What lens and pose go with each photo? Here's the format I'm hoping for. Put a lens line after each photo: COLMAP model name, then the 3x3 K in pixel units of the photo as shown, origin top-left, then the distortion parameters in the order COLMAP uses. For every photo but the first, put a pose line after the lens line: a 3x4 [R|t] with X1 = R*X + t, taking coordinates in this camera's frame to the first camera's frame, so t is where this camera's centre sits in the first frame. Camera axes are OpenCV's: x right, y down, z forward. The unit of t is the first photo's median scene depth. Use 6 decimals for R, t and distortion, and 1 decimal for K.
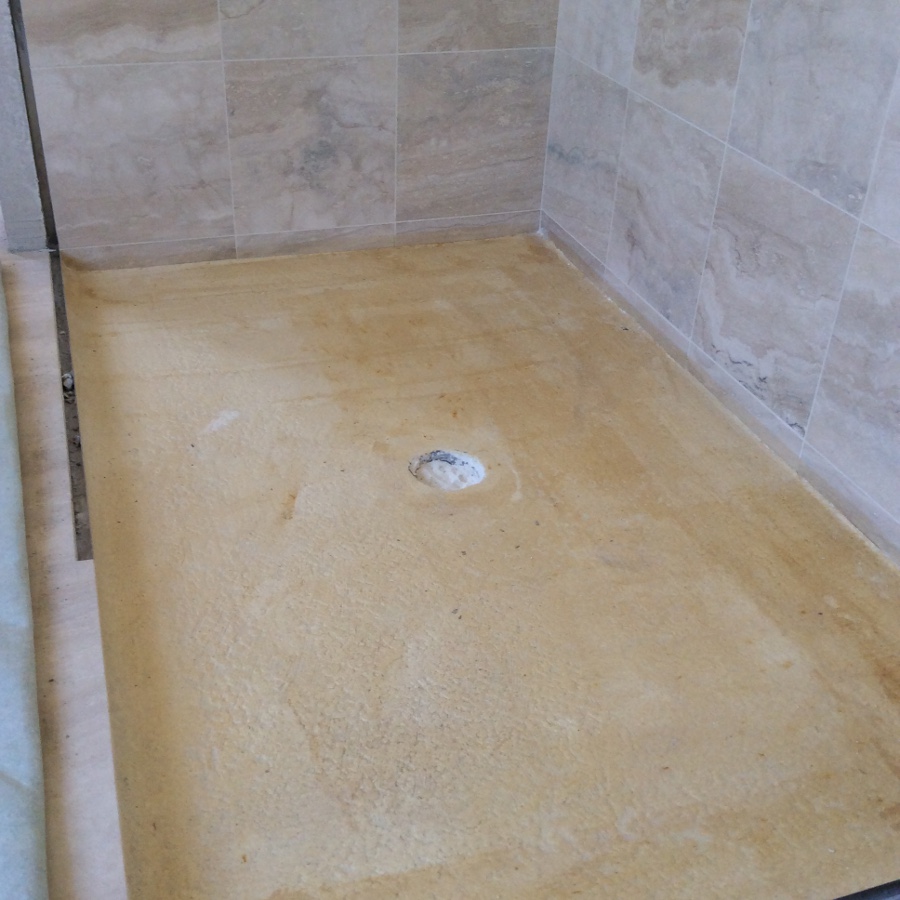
lens RADIAL K [[1111.9, 0, 450.0], [0, 1111.9, 450.0], [0, 0, 1]] dist [0.139110, -0.312302]
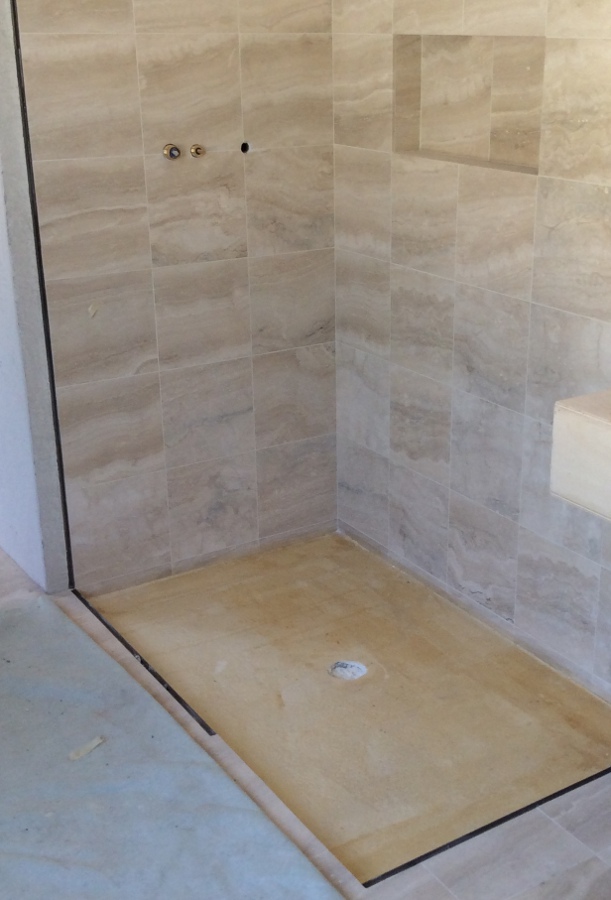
lens RADIAL K [[1183.5, 0, 376.4], [0, 1183.5, 450.4], [0, 0, 1]] dist [0.112566, 0.009877]
pose [[0.962907, -0.126211, 0.238495, -0.343582], [0.171860, 0.968263, -0.181469, 0.026822], [-0.208023, 0.215726, 0.954038, -0.925896]]
